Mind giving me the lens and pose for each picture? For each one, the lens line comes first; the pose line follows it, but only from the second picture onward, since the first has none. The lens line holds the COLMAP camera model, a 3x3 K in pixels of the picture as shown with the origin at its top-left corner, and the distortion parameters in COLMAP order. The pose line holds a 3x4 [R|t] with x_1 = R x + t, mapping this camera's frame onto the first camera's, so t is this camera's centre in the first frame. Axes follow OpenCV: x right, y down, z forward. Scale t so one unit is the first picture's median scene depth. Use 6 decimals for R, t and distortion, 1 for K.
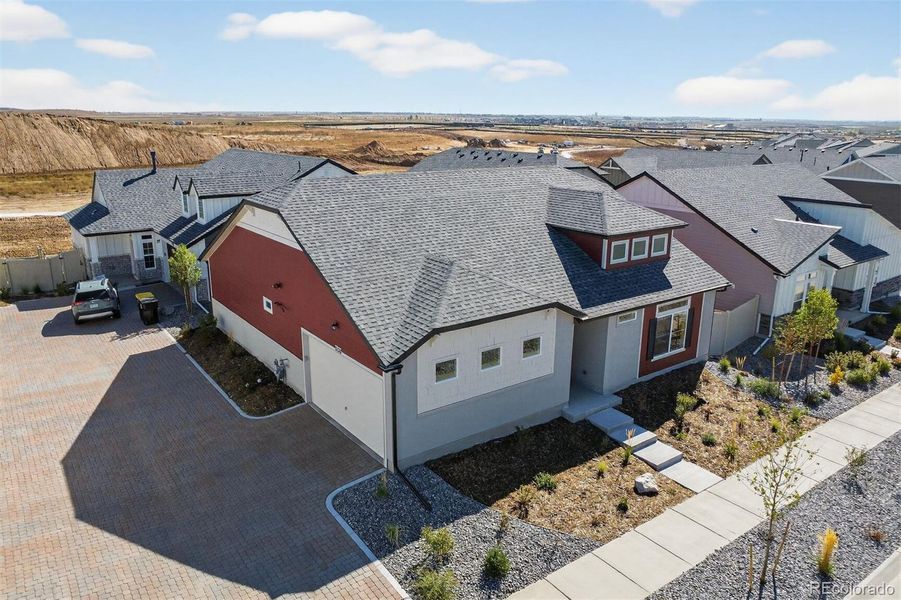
lens RADIAL K [[644.6, 0, 453.3], [0, 644.6, 306.3], [0, 0, 1]] dist [-0.022071, -0.000632]
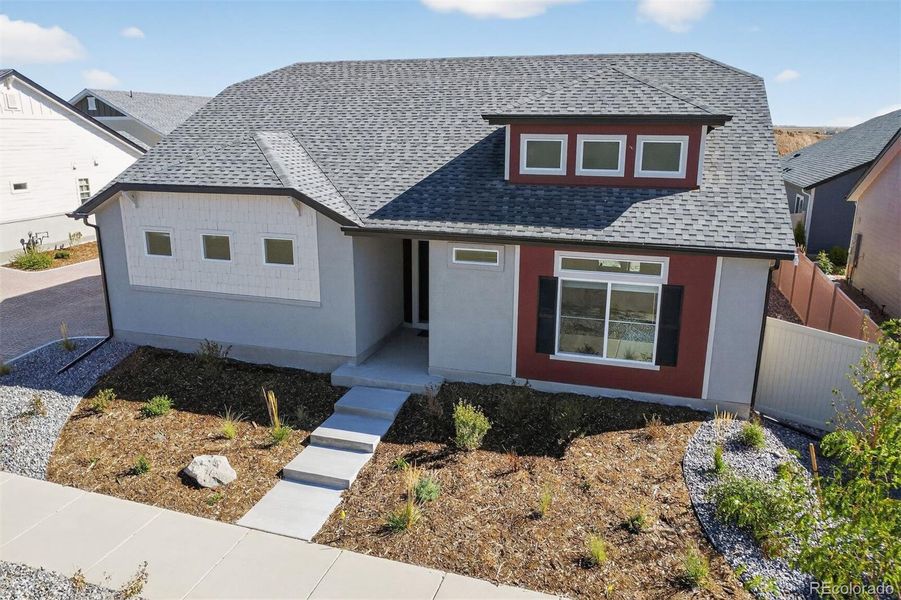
lens RADIAL K [[644.6, 0, 450.0], [0, 644.6, 292.7], [0, 0, 1]] dist [-0.022071, -0.000632]
pose [[0.587989, 0.189706, -0.786308, 0.714044], [-0.219902, 0.972985, 0.070305, 0.013050], [0.778404, 0.131572, 0.613821, 0.627070]]
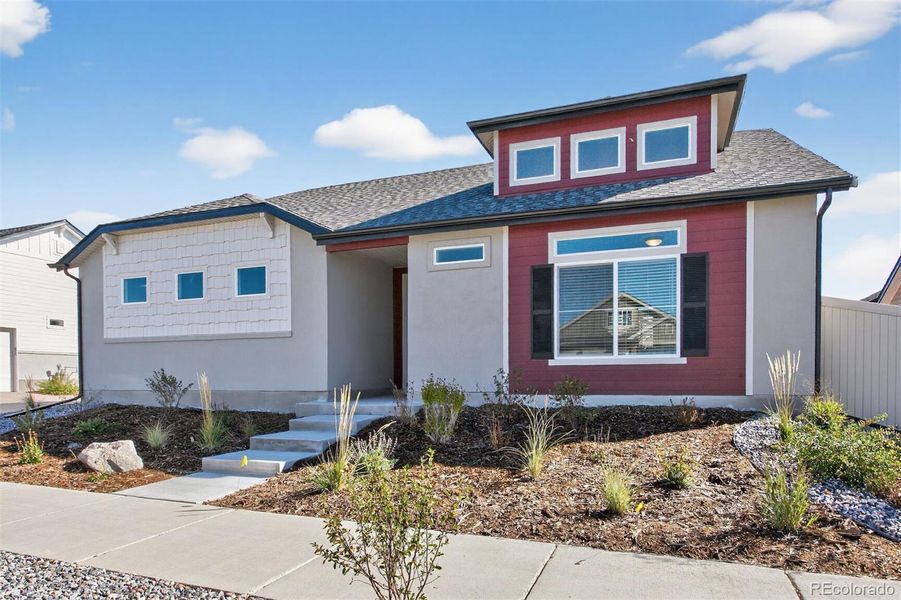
lens RADIAL K [[572.9, 0, 436.8], [0, 572.9, 377.5], [0, 0, 1]] dist [-0.007861, 0.003650]
pose [[0.528826, -0.007613, -0.848696, 0.640753], [-0.225549, 0.962743, -0.149176, 0.181172], [0.818212, 0.270310, 0.507407, 0.777307]]
